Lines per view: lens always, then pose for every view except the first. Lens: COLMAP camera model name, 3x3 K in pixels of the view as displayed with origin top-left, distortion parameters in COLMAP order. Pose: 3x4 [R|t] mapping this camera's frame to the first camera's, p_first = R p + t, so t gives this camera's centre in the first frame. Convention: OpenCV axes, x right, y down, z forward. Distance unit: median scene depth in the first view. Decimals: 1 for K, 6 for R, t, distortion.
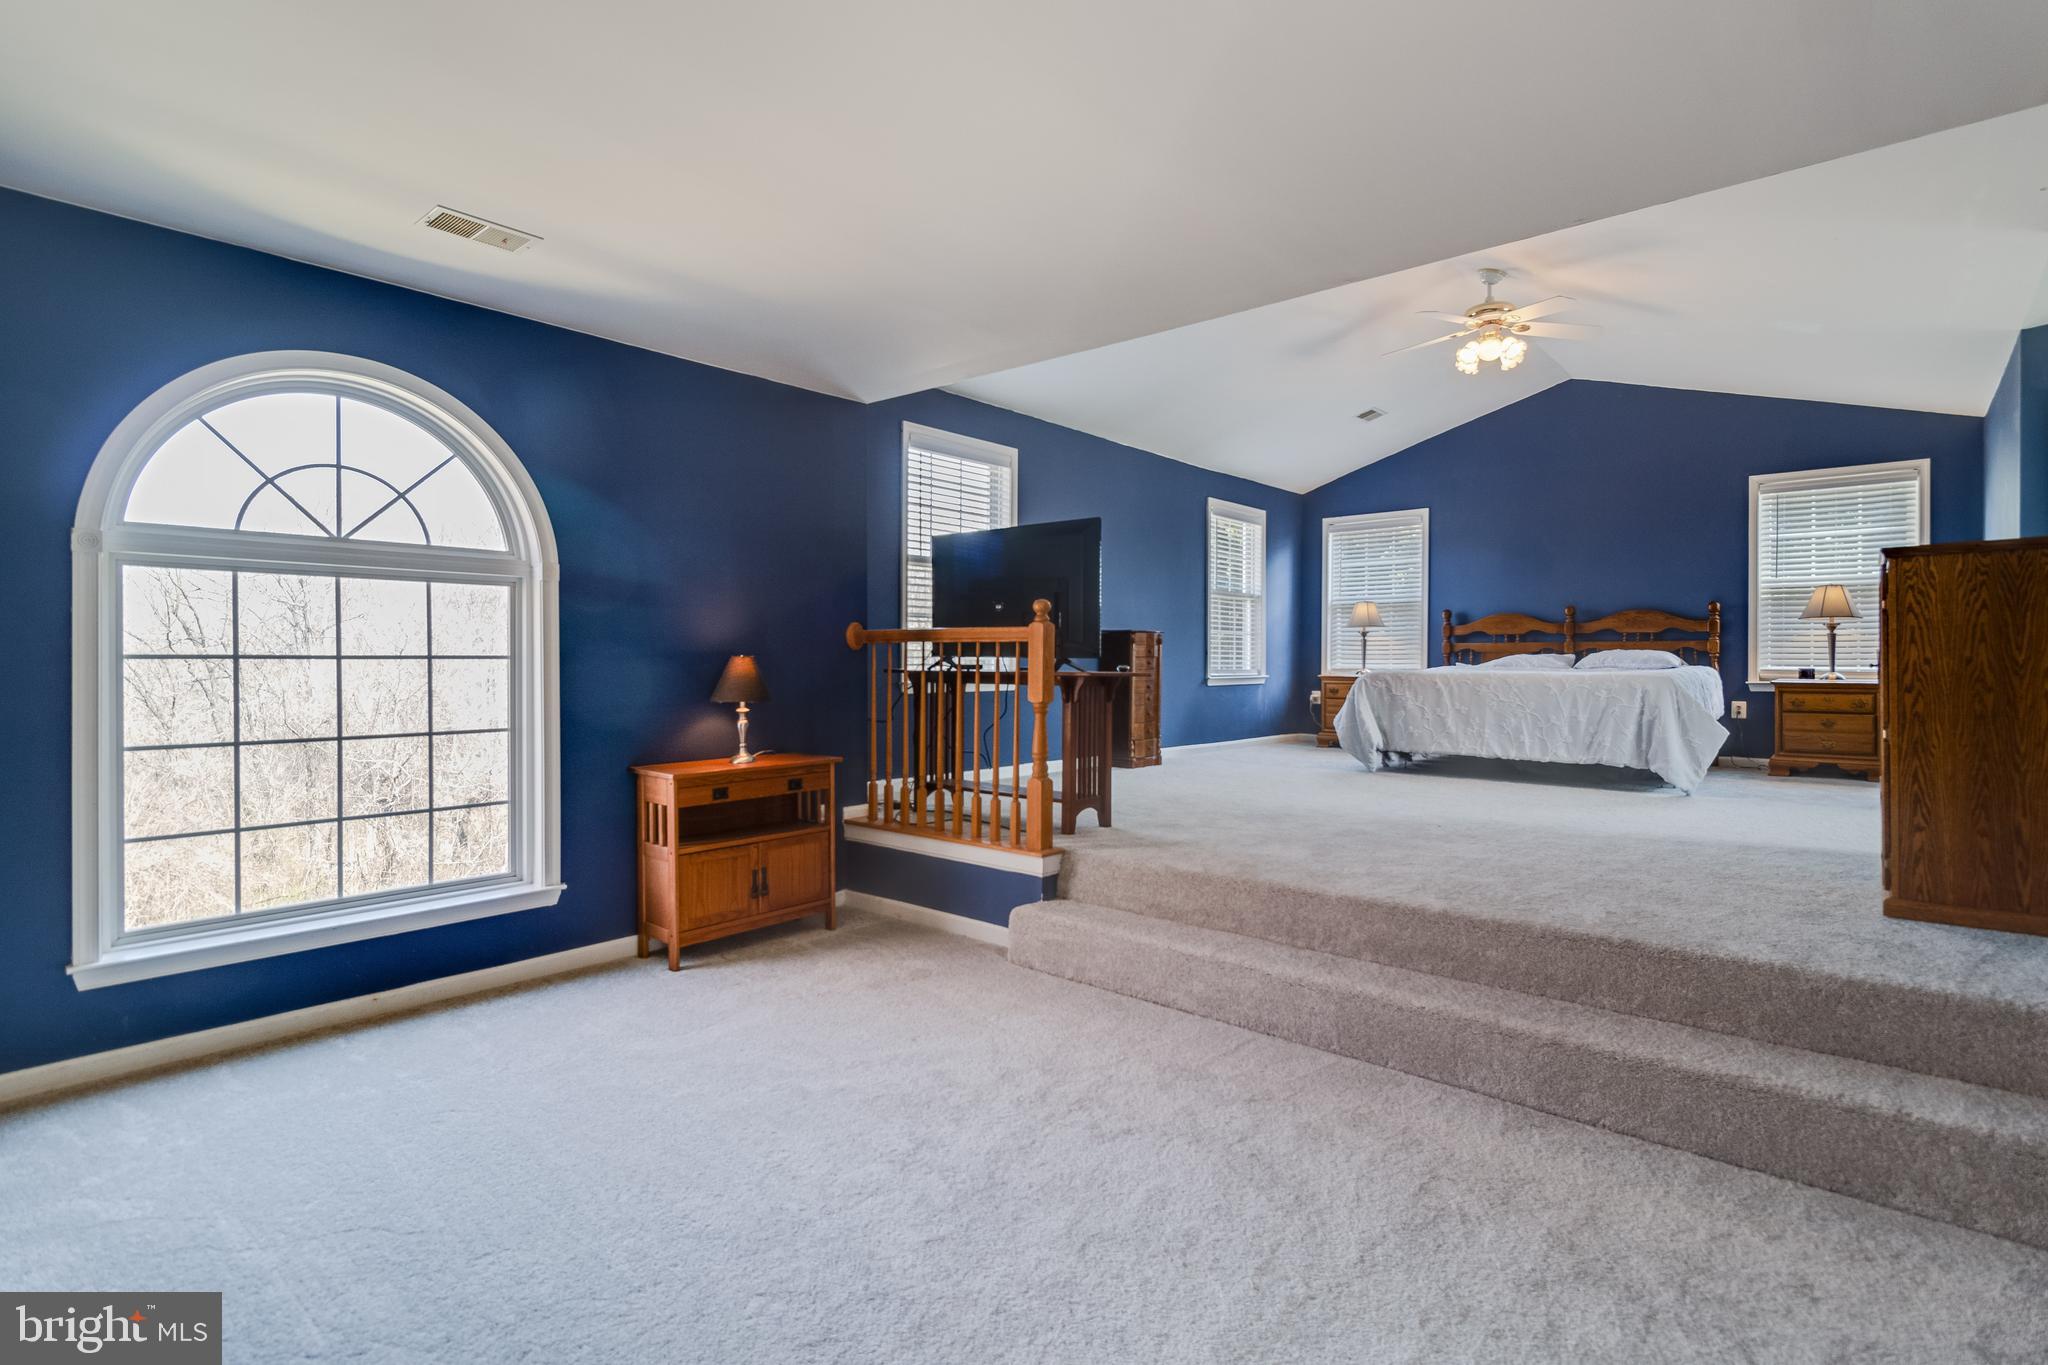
lens RADIAL K [[983.1, 0, 1023.0], [0, 983.1, 671.7], [0, 0, 1]] dist [-0.004569, -0.002004]
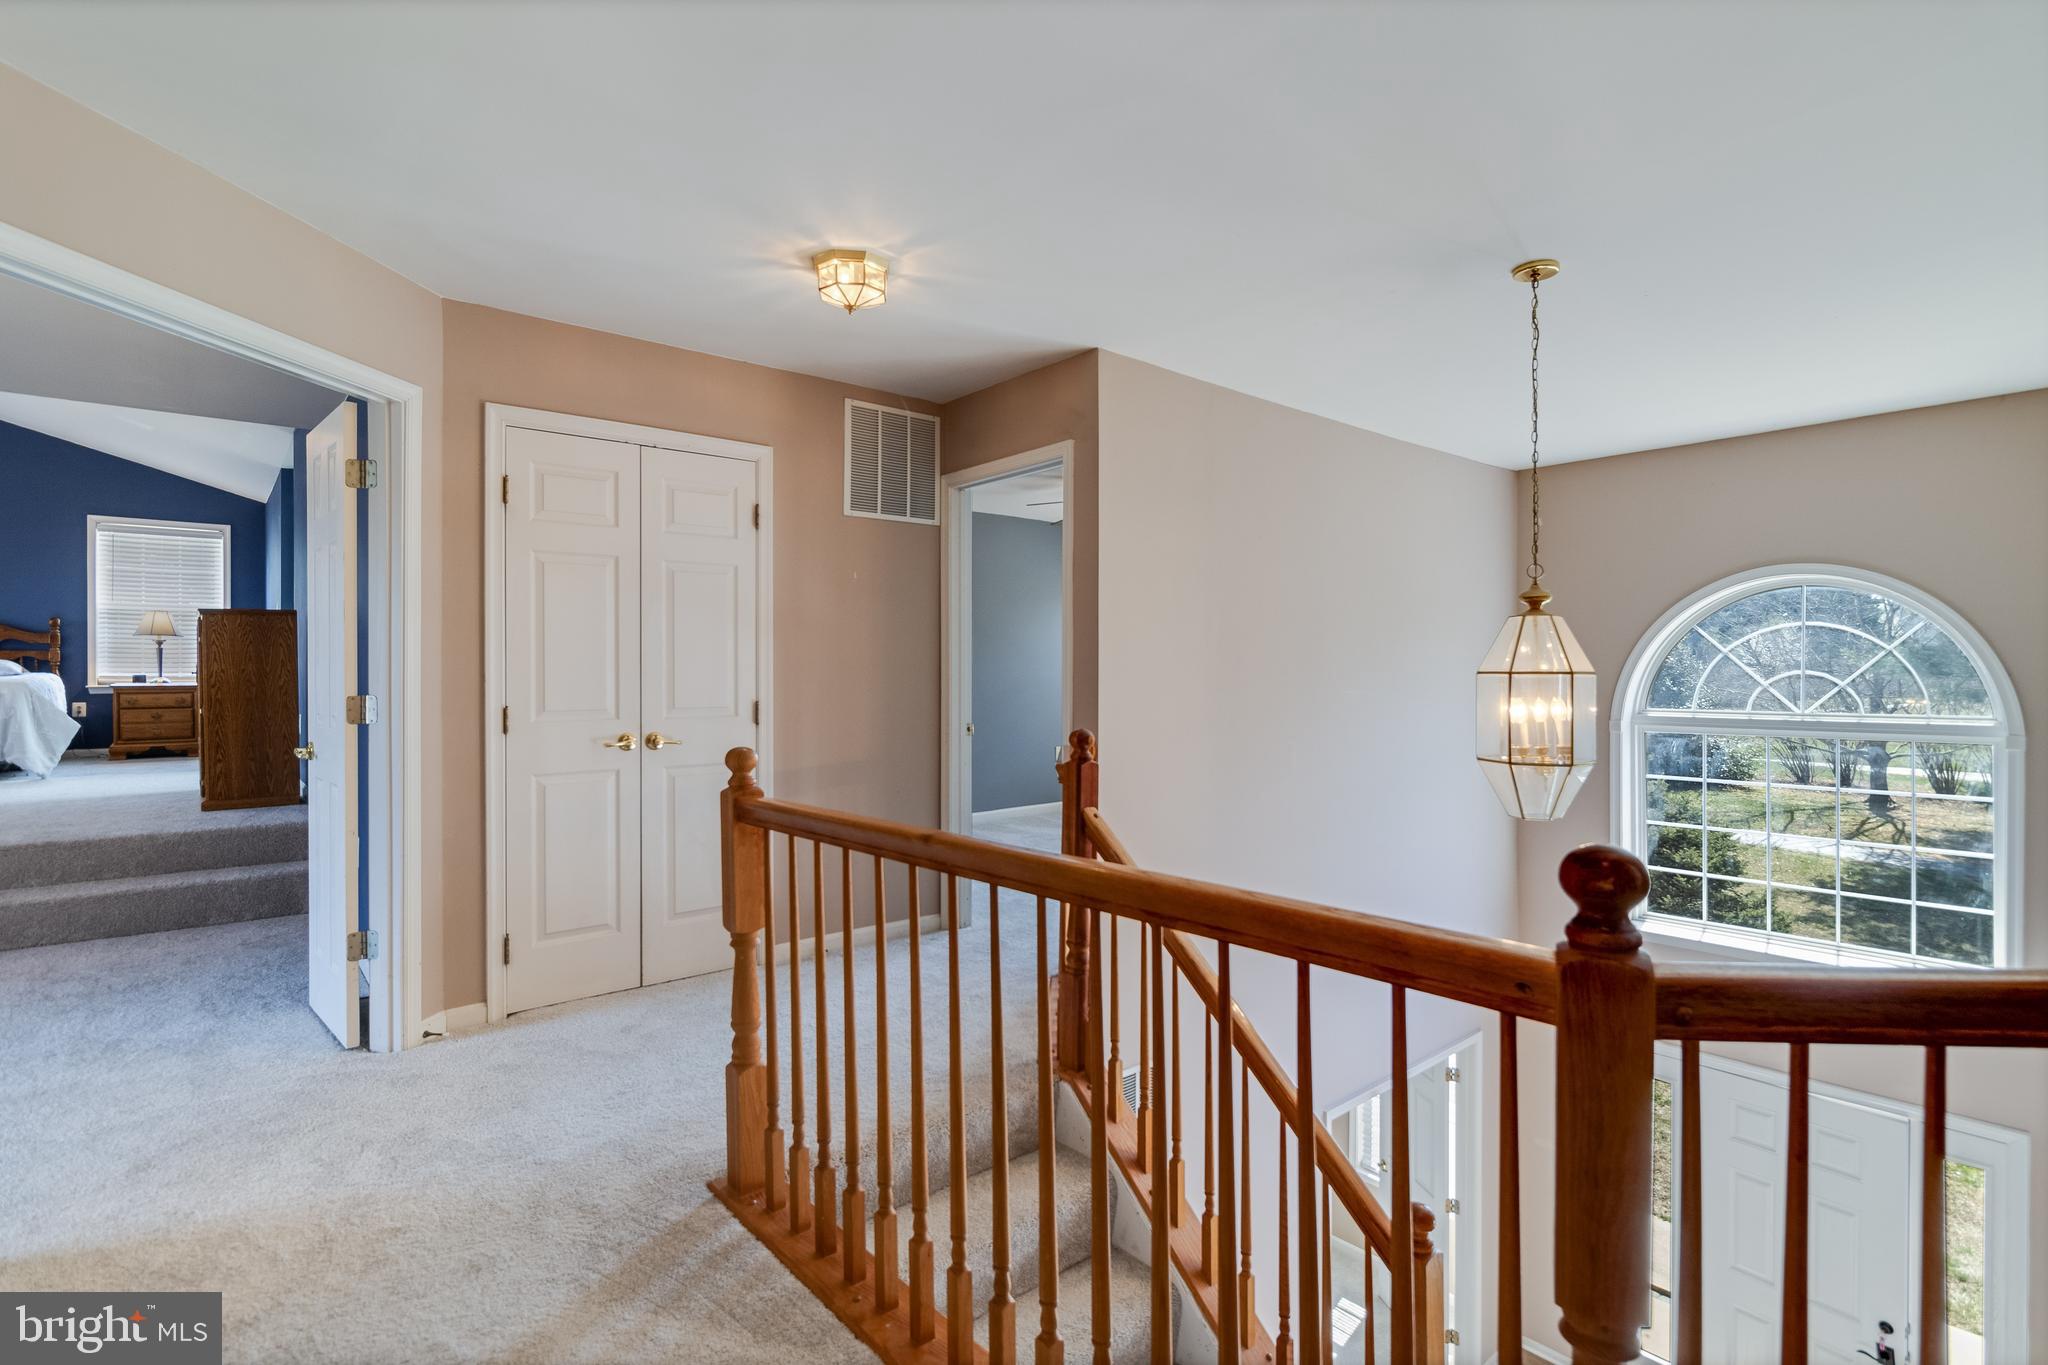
lens RADIAL K [[971.1, 0, 1003.5], [0, 971.1, 672.0], [0, 0, 1]] dist [-0.001423, -0.000414]
pose [[0.155131, -0.001726, 0.987892, -0.282310], [0.007371, 0.999973, 0.000590, 0.000681], [-0.987866, 0.007190, 0.155139, -0.318382]]
